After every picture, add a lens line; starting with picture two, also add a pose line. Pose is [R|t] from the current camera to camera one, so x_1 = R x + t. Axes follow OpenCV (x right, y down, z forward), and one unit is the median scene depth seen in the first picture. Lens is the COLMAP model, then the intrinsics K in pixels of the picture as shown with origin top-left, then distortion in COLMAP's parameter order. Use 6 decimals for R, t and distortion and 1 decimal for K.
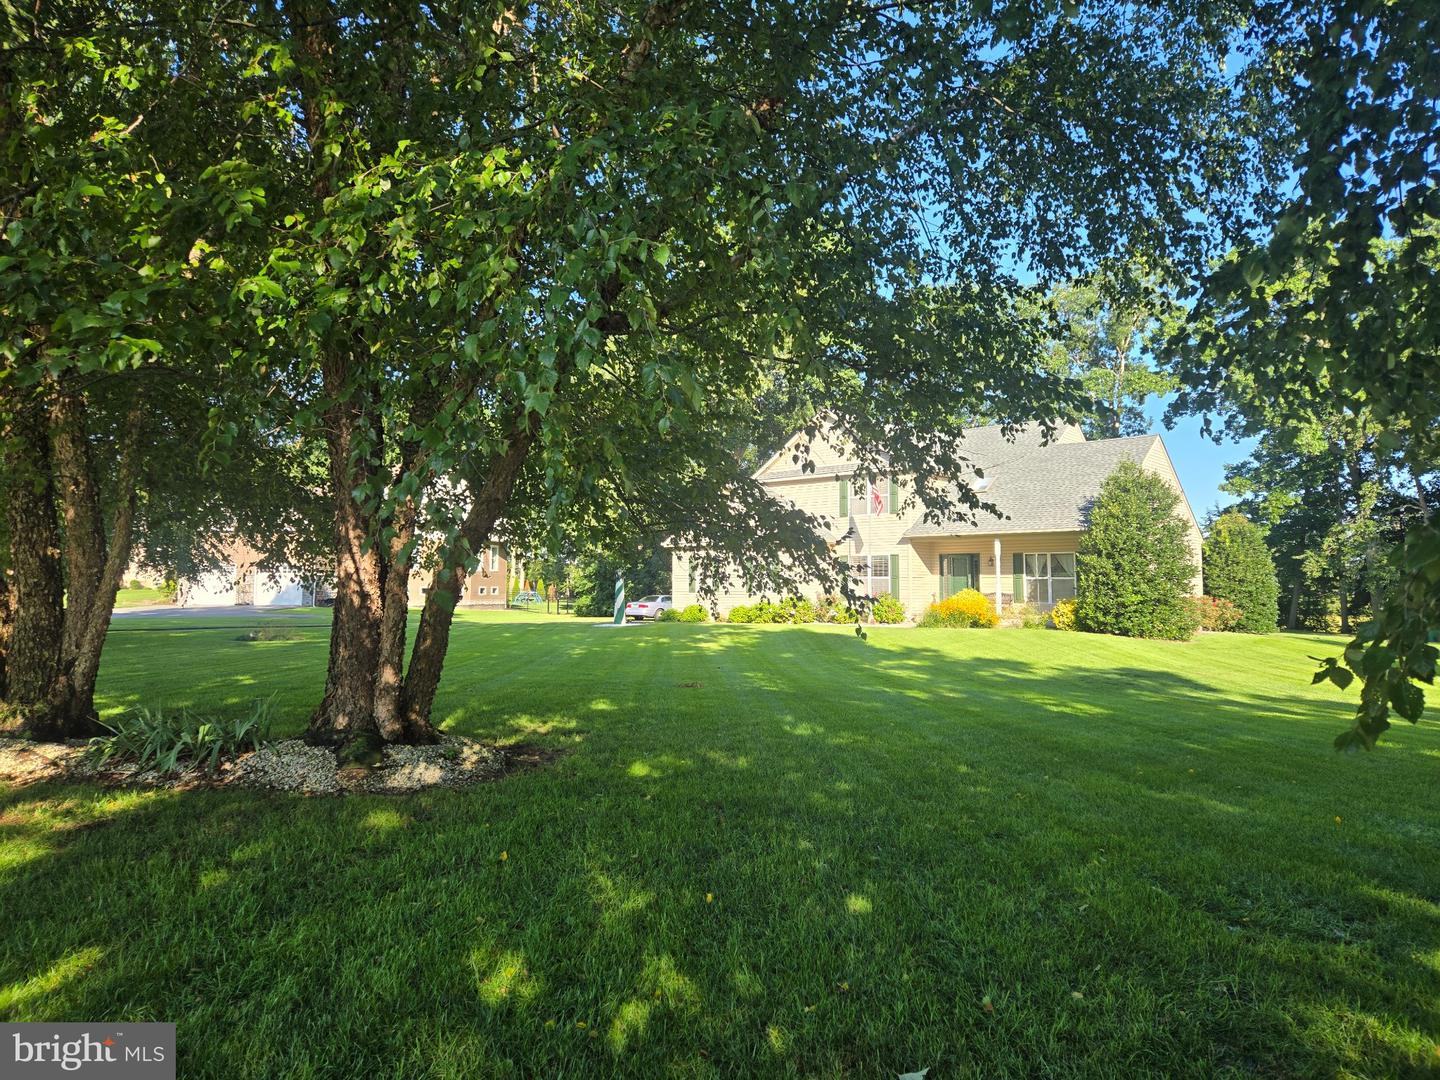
lens RADIAL K [[957.7, 0, 721.9], [0, 957.7, 531.8], [0, 0, 1]] dist [0.077609, -0.062044]
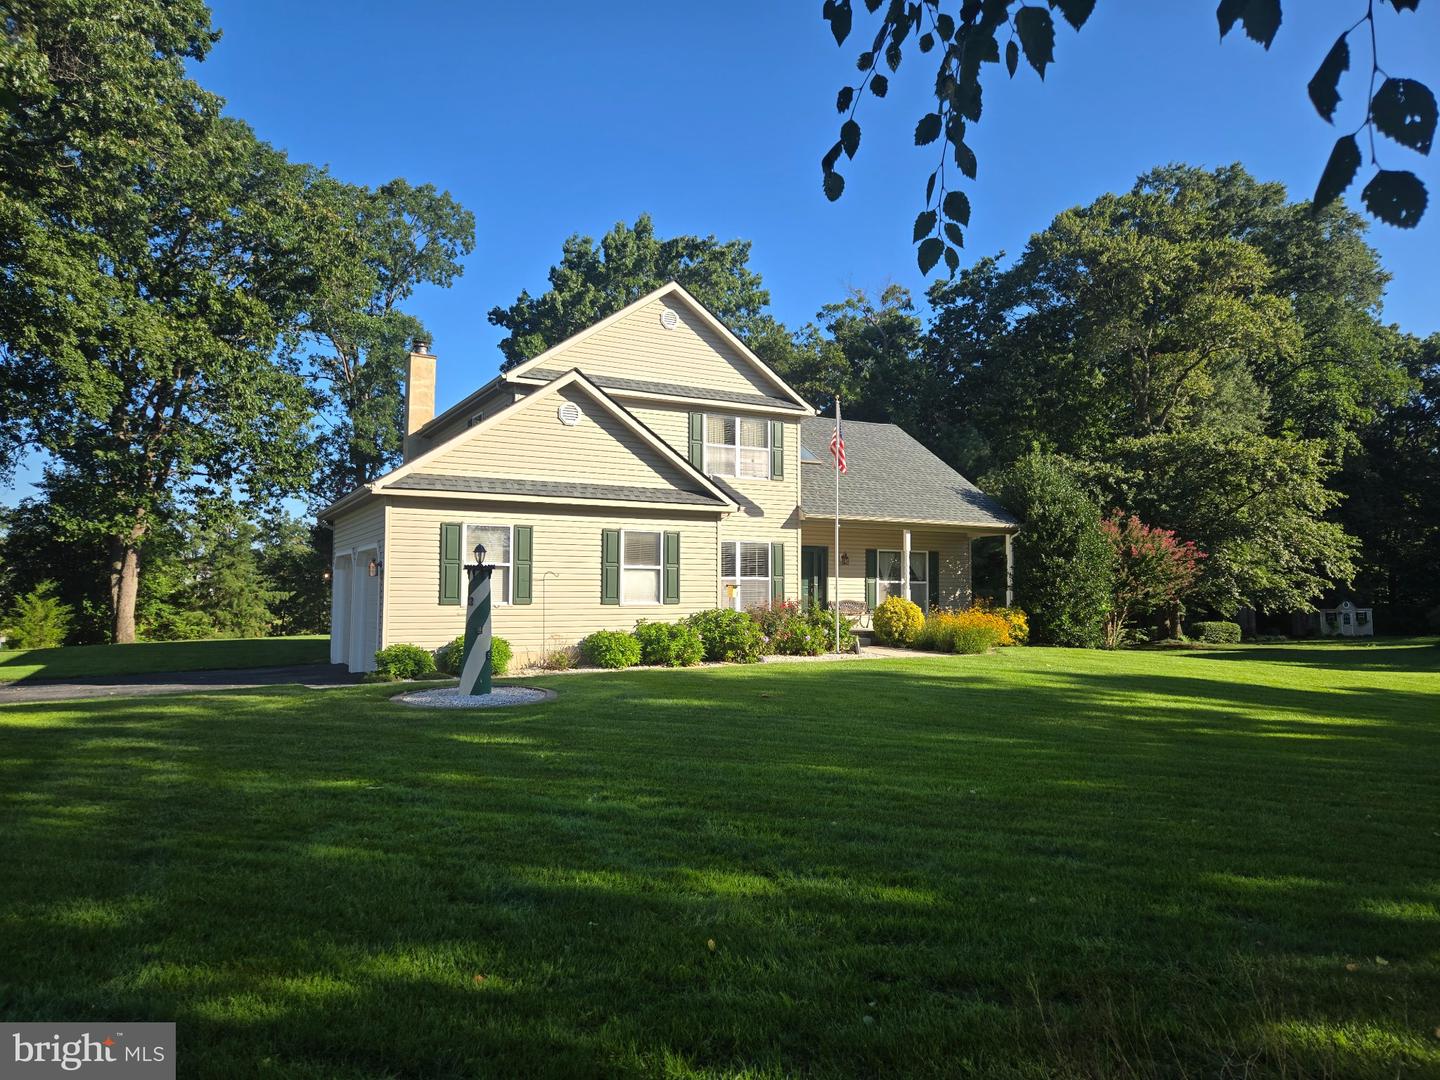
lens RADIAL K [[957.7, 0, 721.9], [0, 957.7, 531.8], [0, 0, 1]] dist [0.077609, -0.062044]
pose [[0.350248, 0.057905, 0.934866, -0.549477], [-0.059709, 0.997438, -0.039410, 0.054914], [-0.934752, -0.042016, 0.352808, 1.007229]]
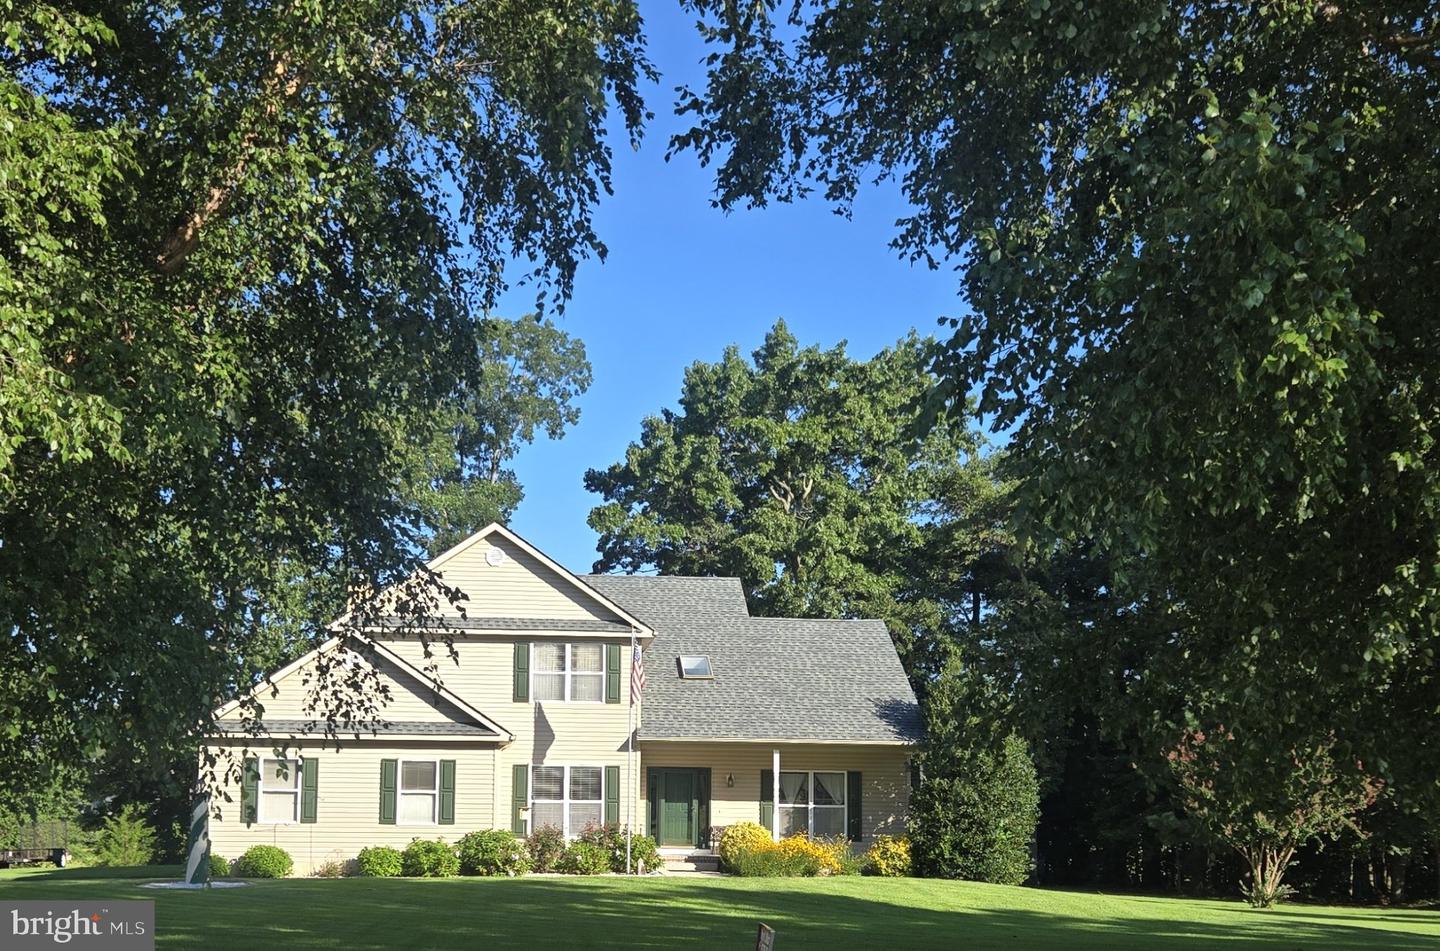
lens RADIAL K [[1705.6, 0, 647.2], [0, 1705.6, 685.3], [0, 0, 1]] dist [0.079580, -0.036628]
pose [[0.700430, 0.061515, 0.711065, -0.786755], [-0.052930, 0.998012, -0.034200, 0.009041], [-0.711756, -0.013682, 0.702294, 0.213611]]
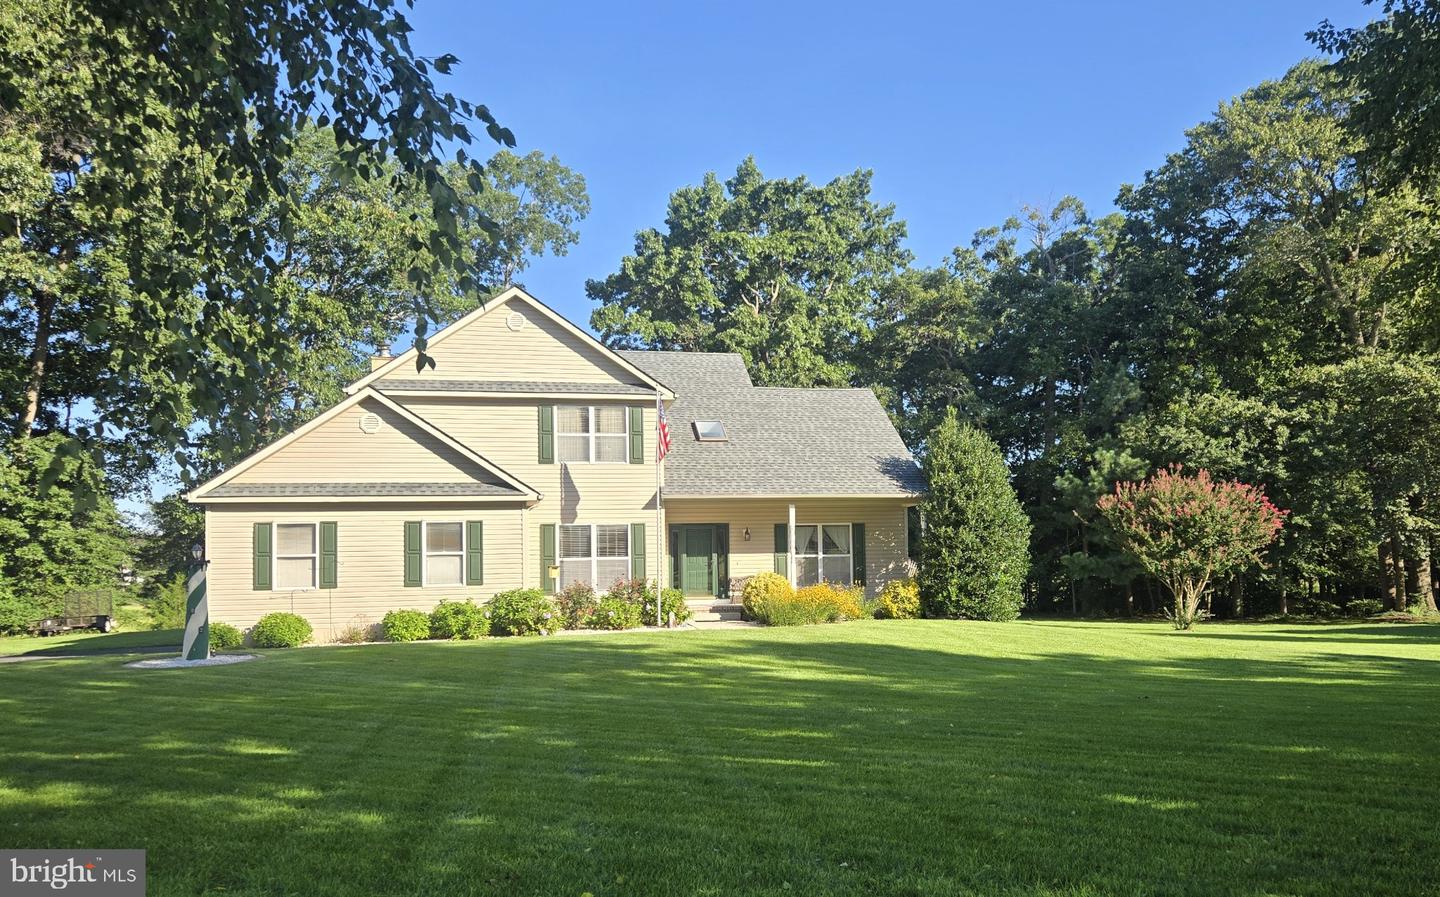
lens RADIAL K [[1184.6, 0, 796.3], [0, 1184.6, 517.3], [0, 0, 1]] dist [0.086495, -0.104659]
pose [[0.588353, 0.019076, 0.808380, -0.541894], [-0.028407, 0.999592, -0.002913, 0.022979], [-0.808105, -0.021250, 0.588654, 0.517398]]
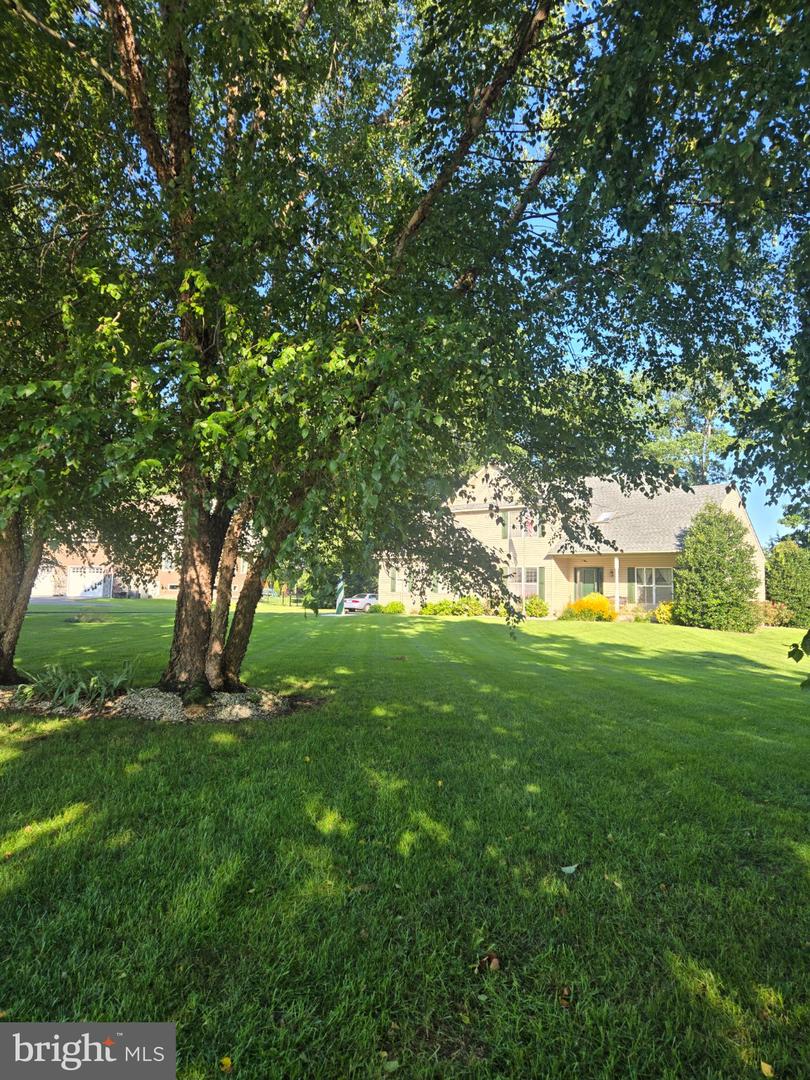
lens RADIAL K [[715.0, 0, 410.8], [0, 715.0, 542.3], [0, 0, 1]] dist [0.071859, -0.058933]
pose [[0.999880, 0.015483, 0.000176, -0.010895], [-0.015482, 0.999863, -0.005864, -0.003481], [-0.000267, 0.005861, 0.999983, -0.035011]]
